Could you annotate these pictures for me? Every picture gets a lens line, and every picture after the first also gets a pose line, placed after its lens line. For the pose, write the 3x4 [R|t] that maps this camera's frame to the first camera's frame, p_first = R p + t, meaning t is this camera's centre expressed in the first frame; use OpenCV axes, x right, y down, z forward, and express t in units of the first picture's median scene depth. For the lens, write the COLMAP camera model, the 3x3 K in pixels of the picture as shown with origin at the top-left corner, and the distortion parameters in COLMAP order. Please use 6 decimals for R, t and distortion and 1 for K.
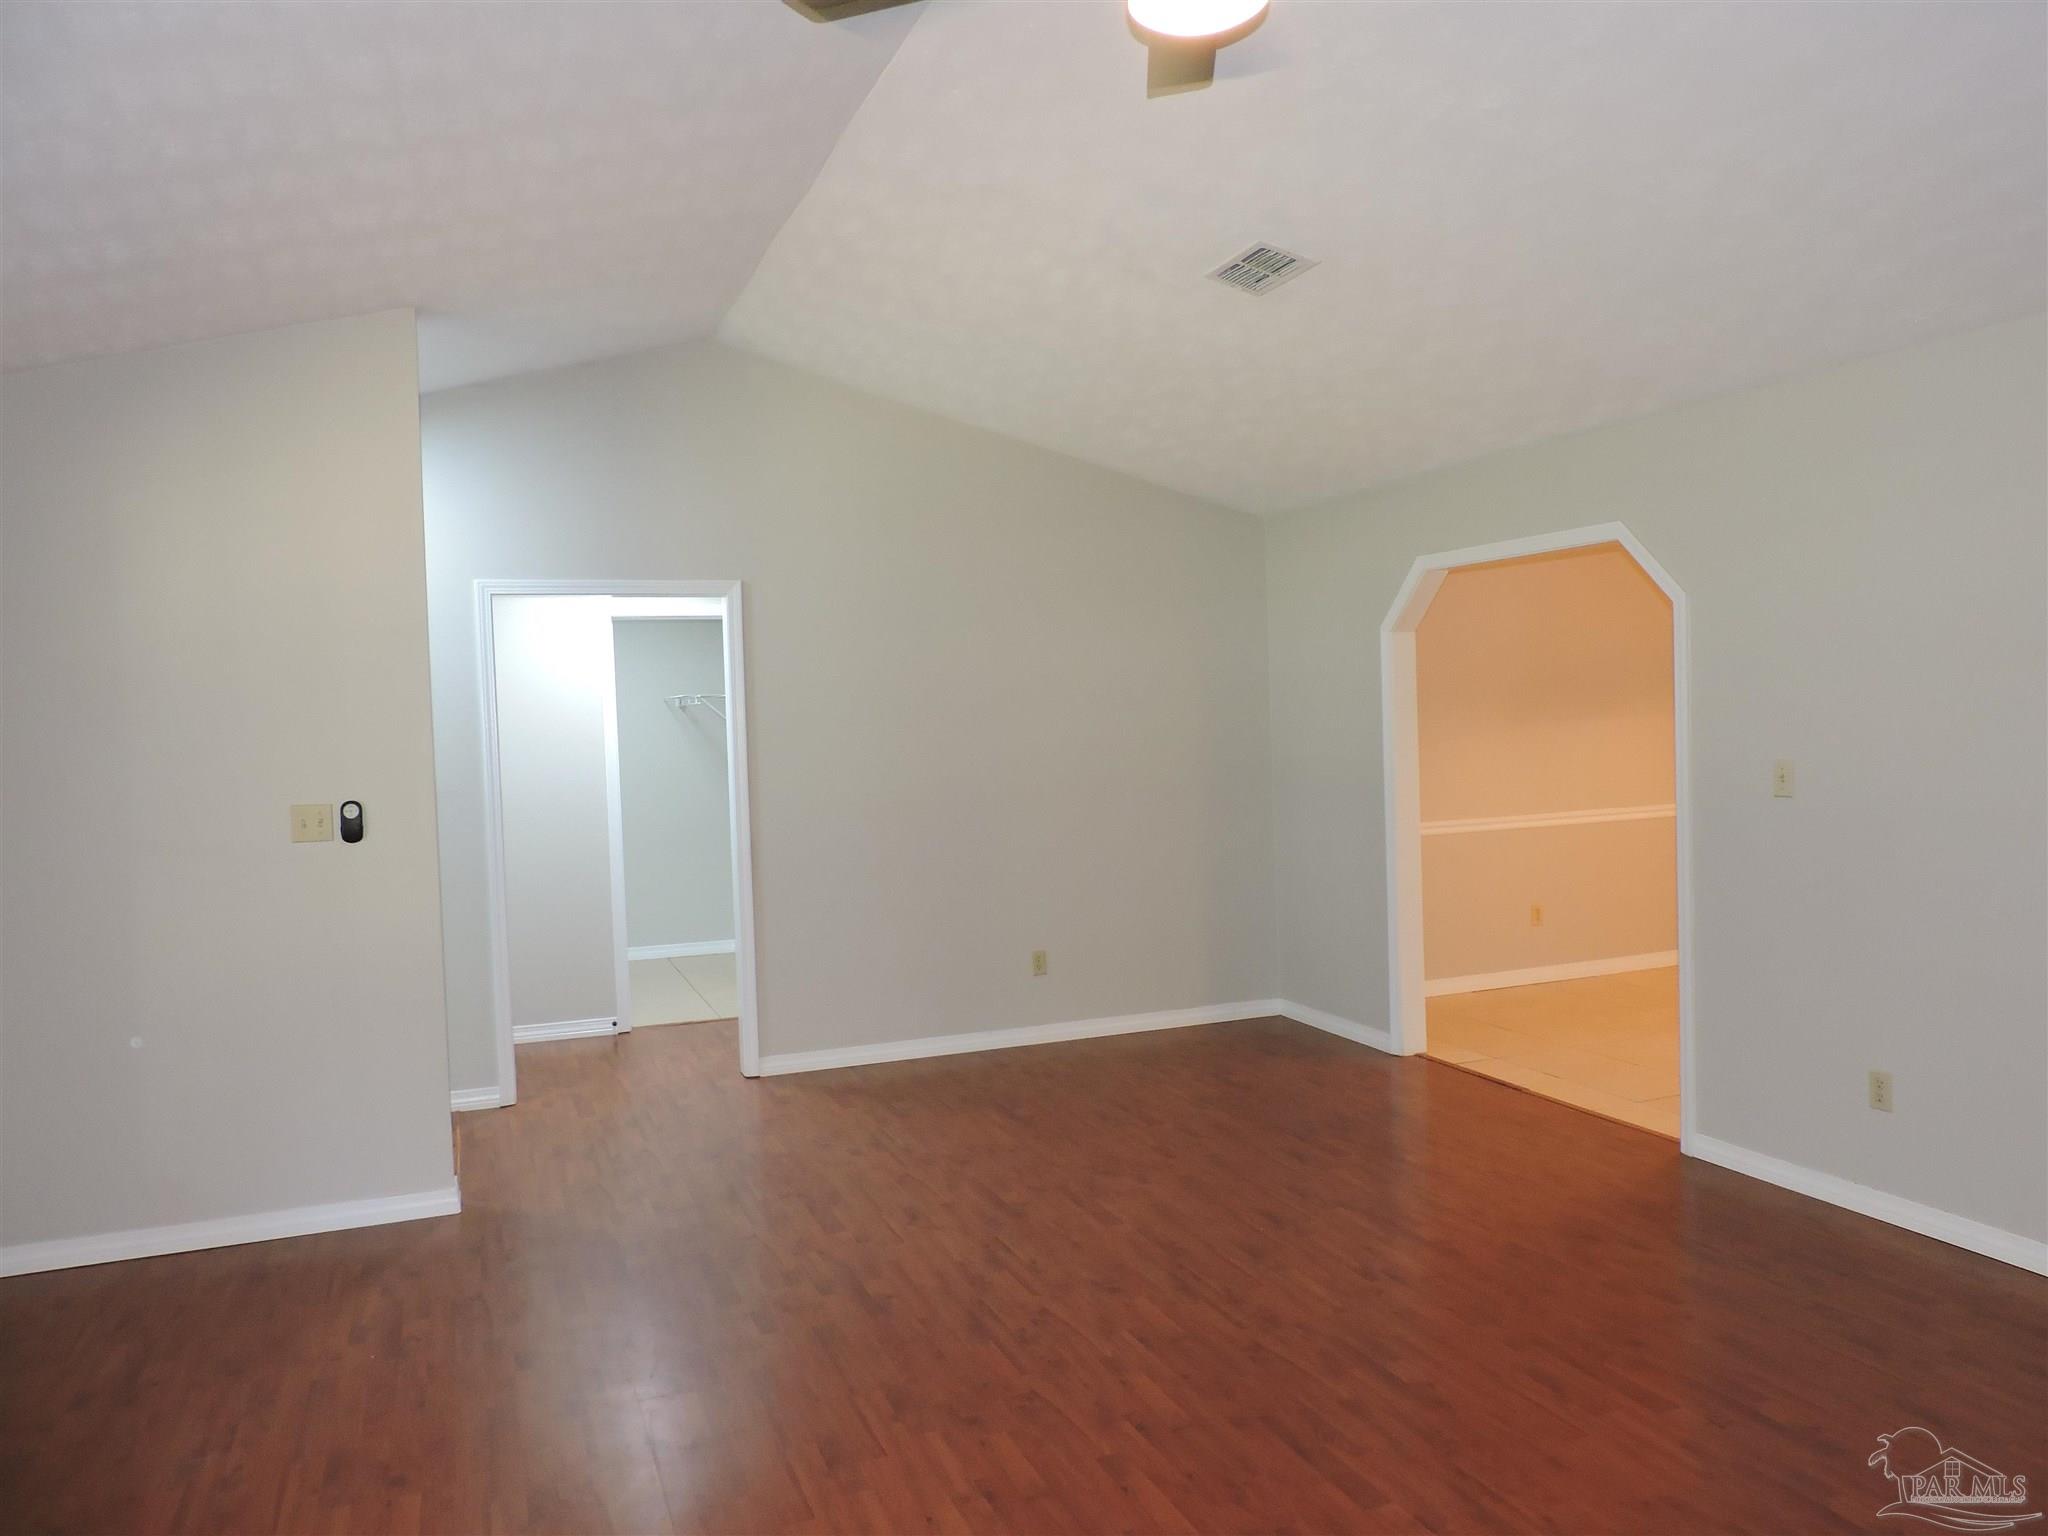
lens RADIAL K [[1448.4, 0, 1029.5], [0, 1448.4, 775.2], [0, 0, 1]] dist [-0.029331, -0.001473]
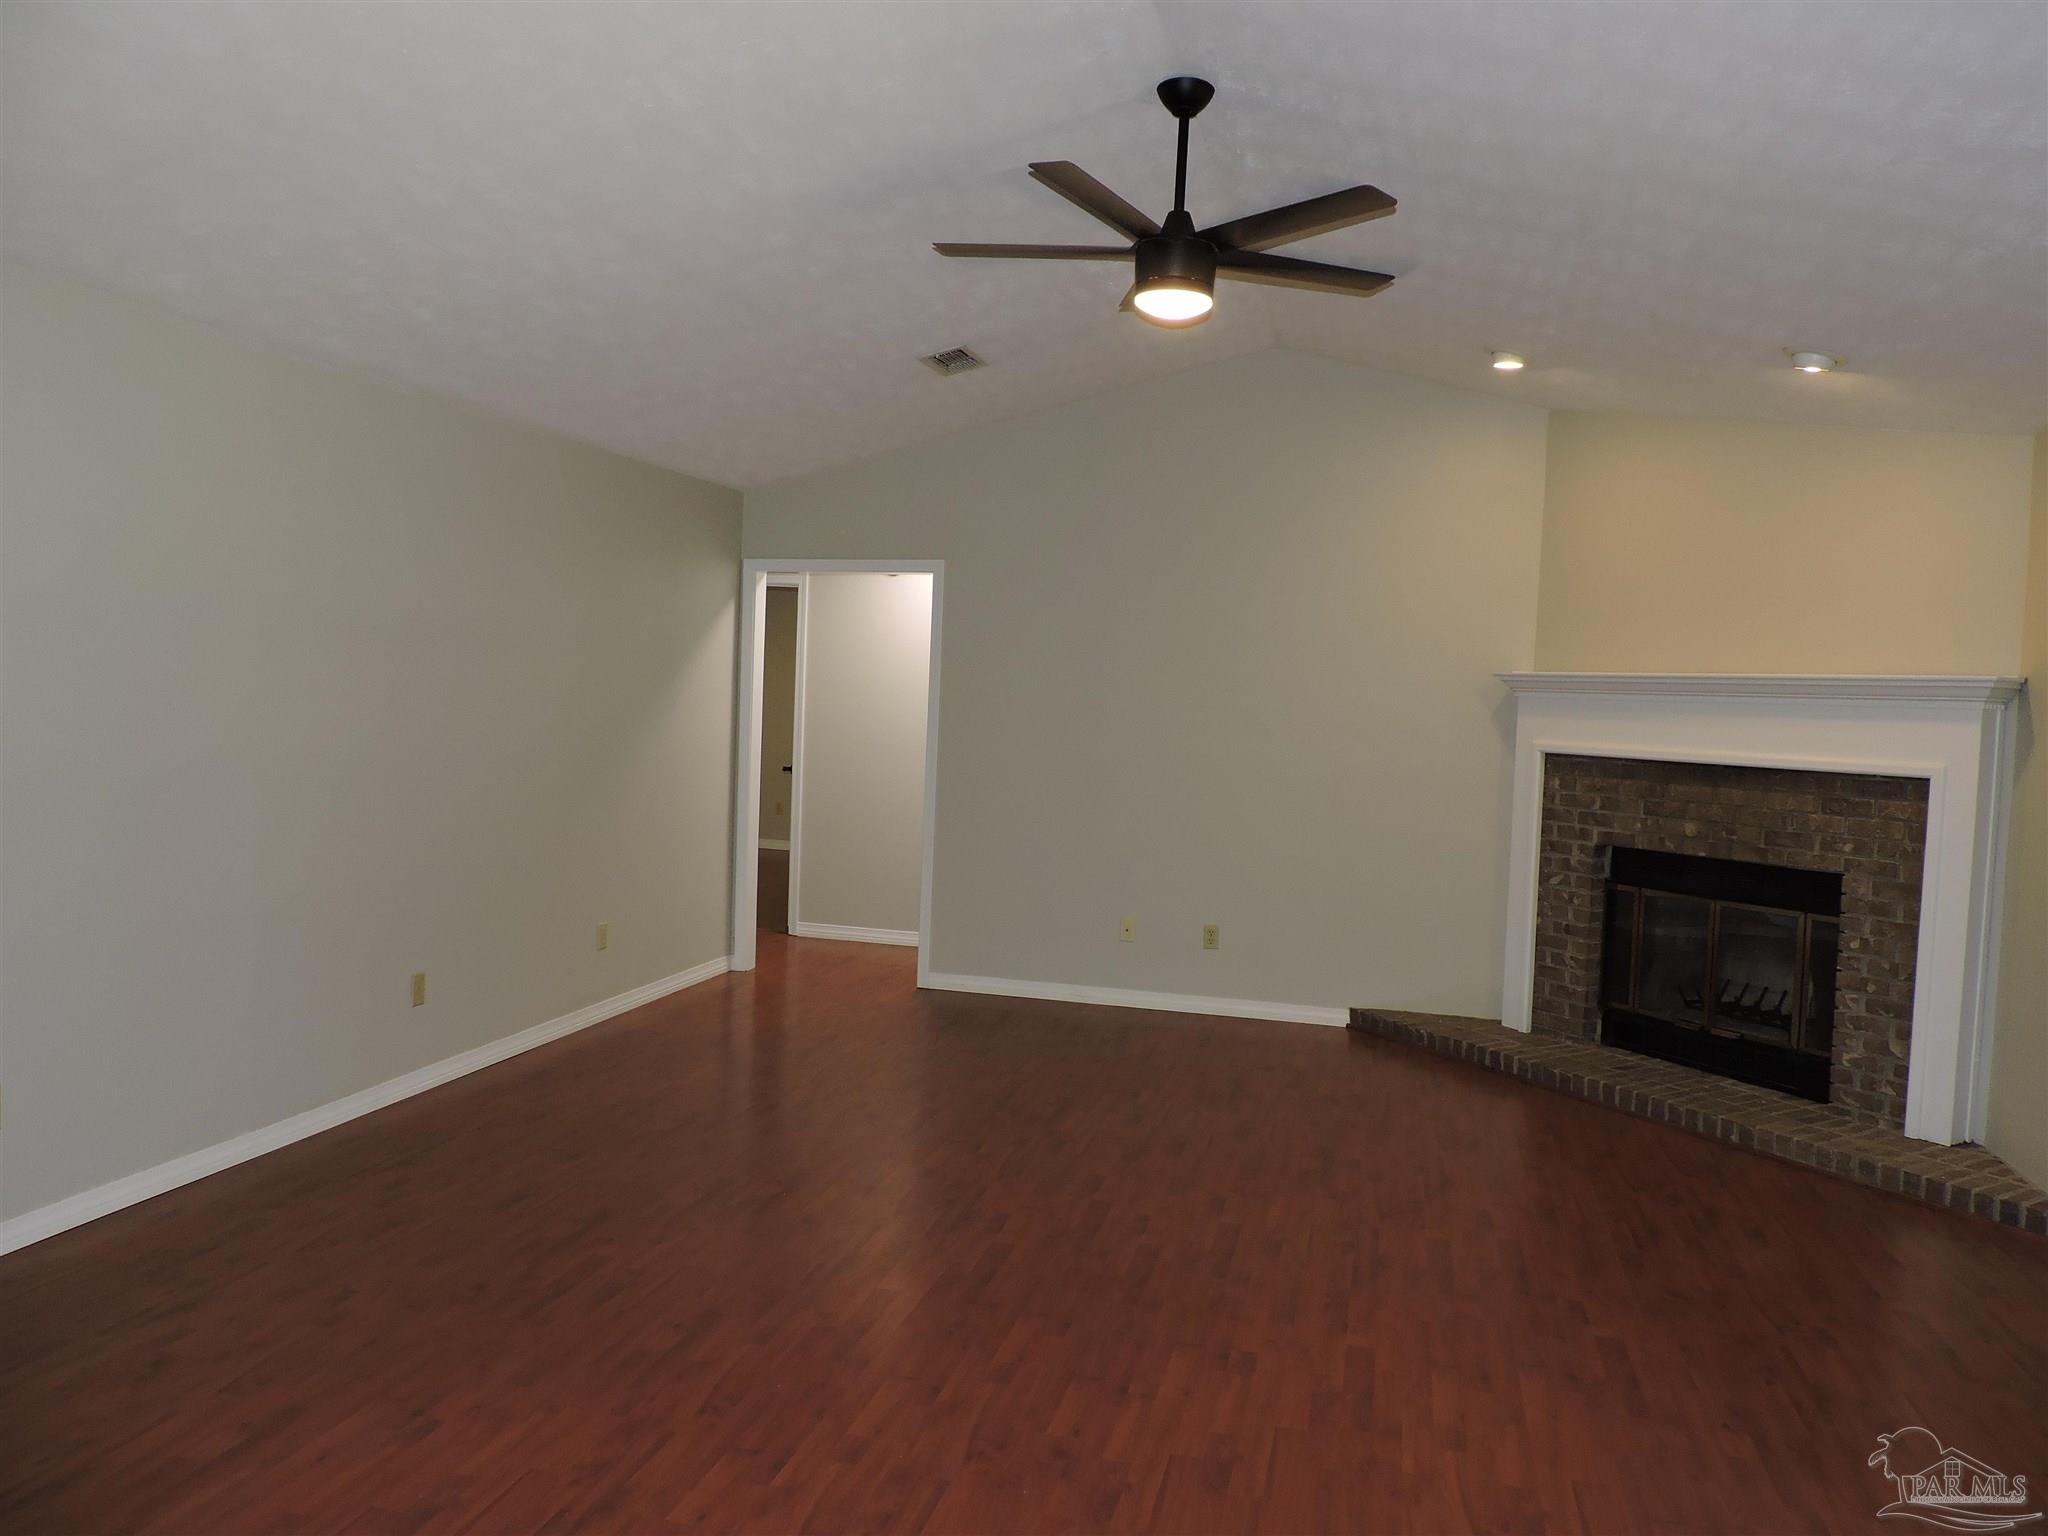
lens RADIAL K [[1448.4, 0, 1029.5], [0, 1448.4, 775.2], [0, 0, 1]] dist [-0.029331, -0.001473]
pose [[-0.811775, -0.030368, 0.583180, -0.440704], [0.014216, 0.997323, 0.071722, -0.039556], [-0.583797, 0.066512, -0.809171, 1.394940]]
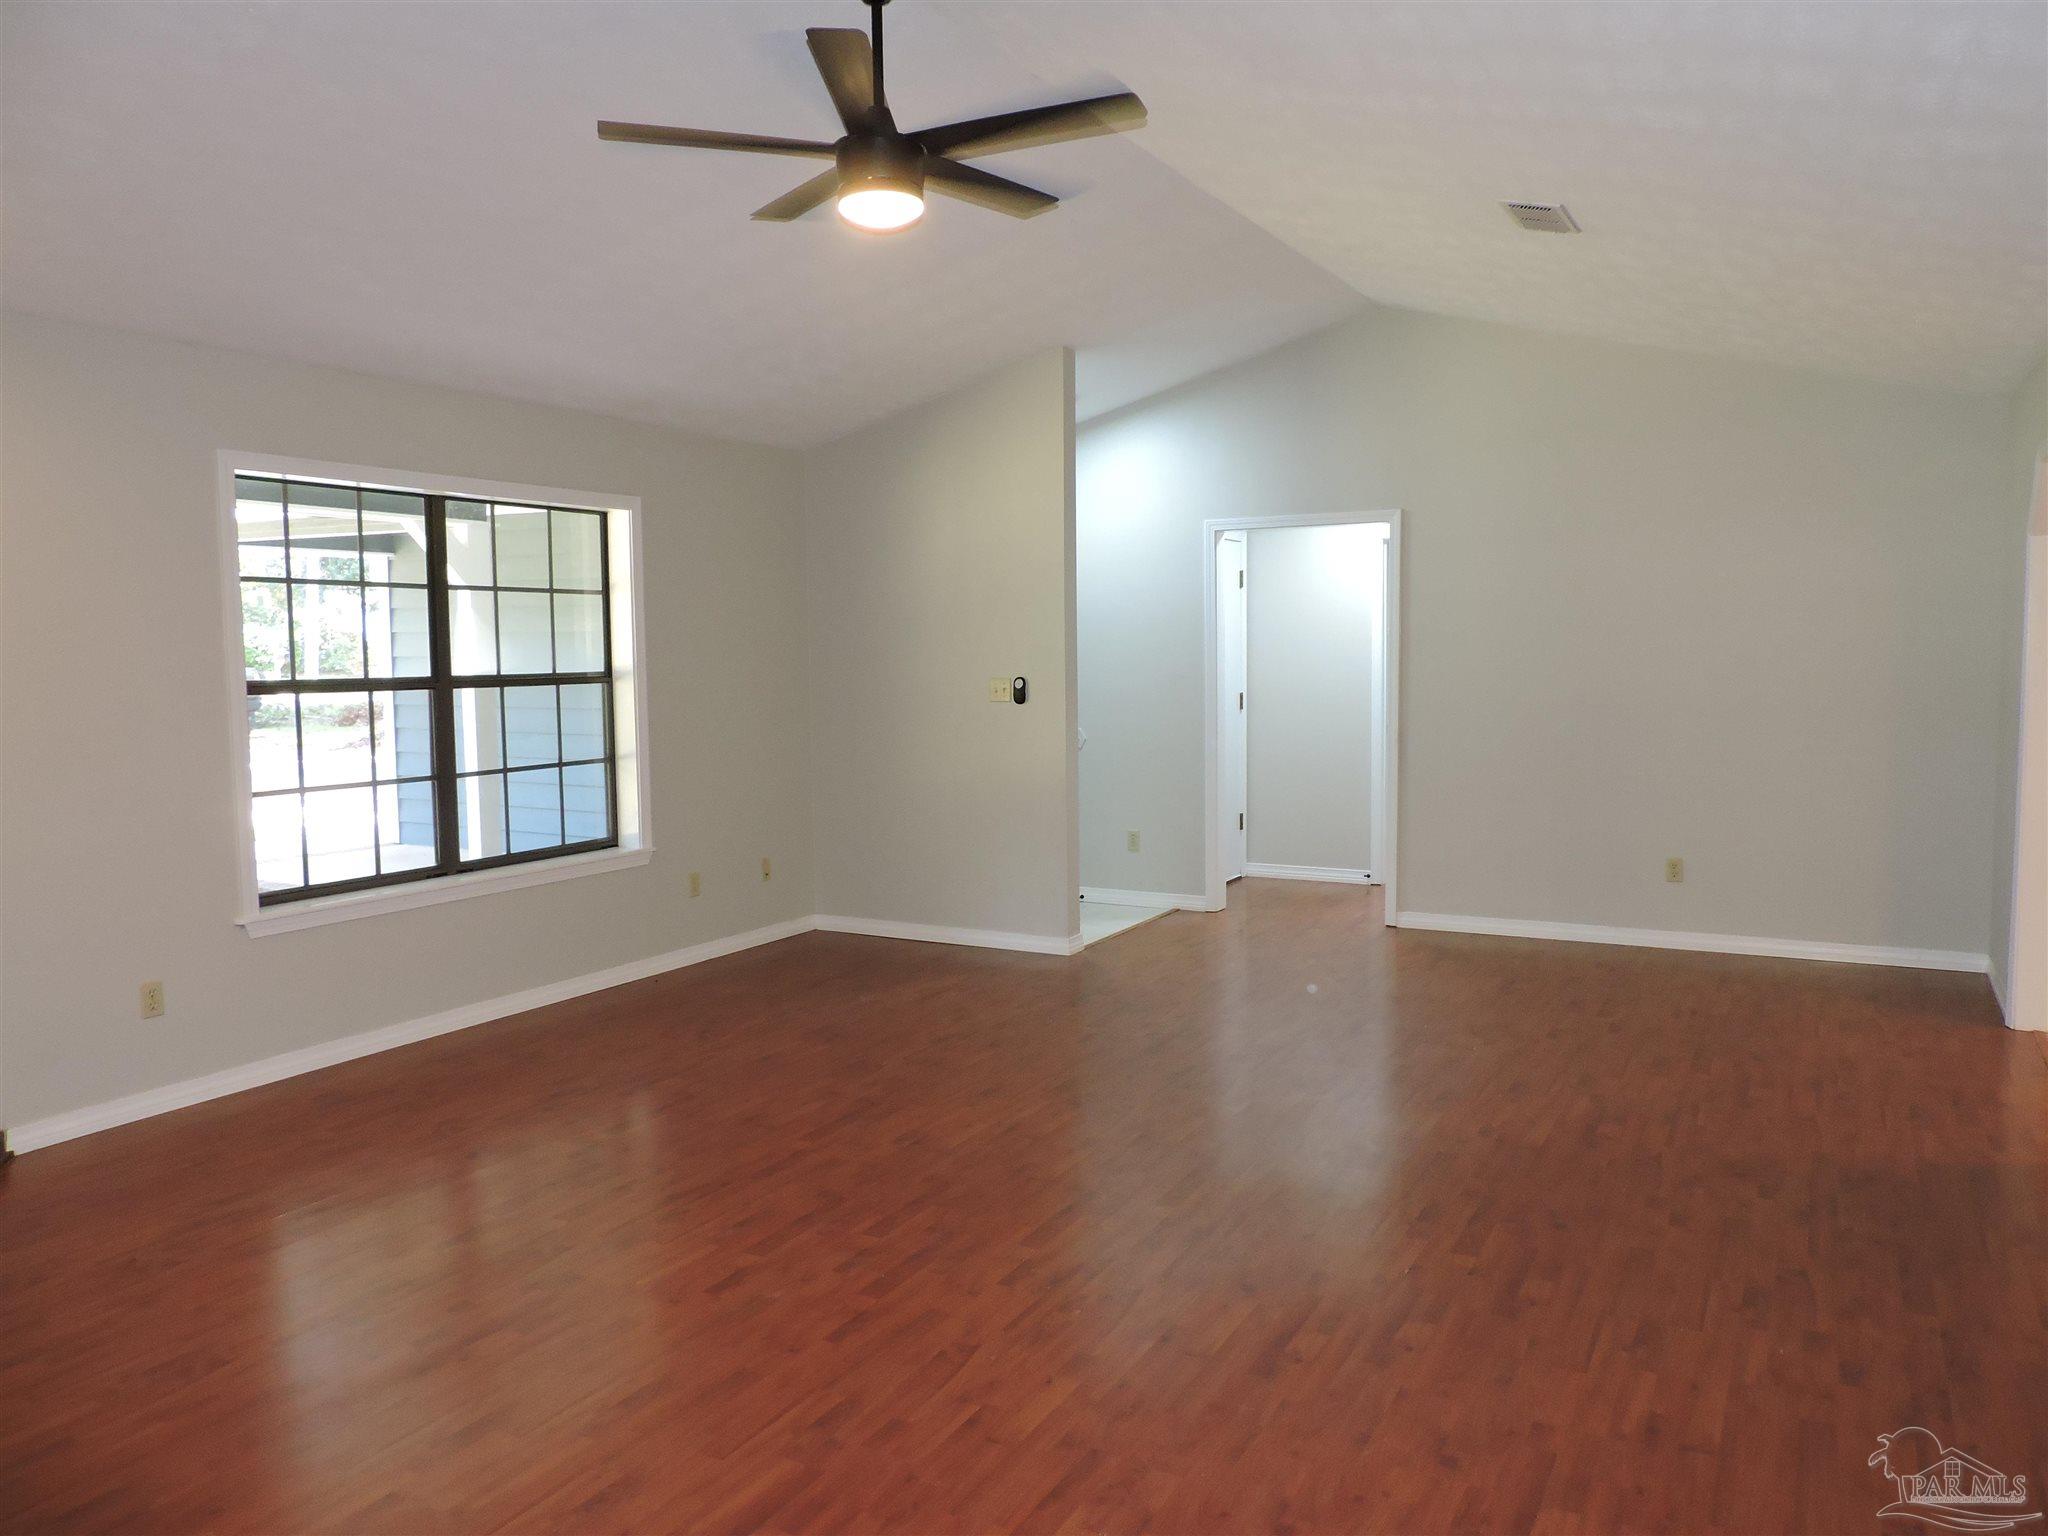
lens RADIAL K [[1448.4, 0, 1029.5], [0, 1448.4, 775.2], [0, 0, 1]] dist [-0.029331, -0.001473]
pose [[0.637037, 0.094380, -0.765034, 0.845983], [-0.039609, 0.995173, 0.089790, -0.019429], [0.769815, -0.026897, 0.637700, 0.012651]]
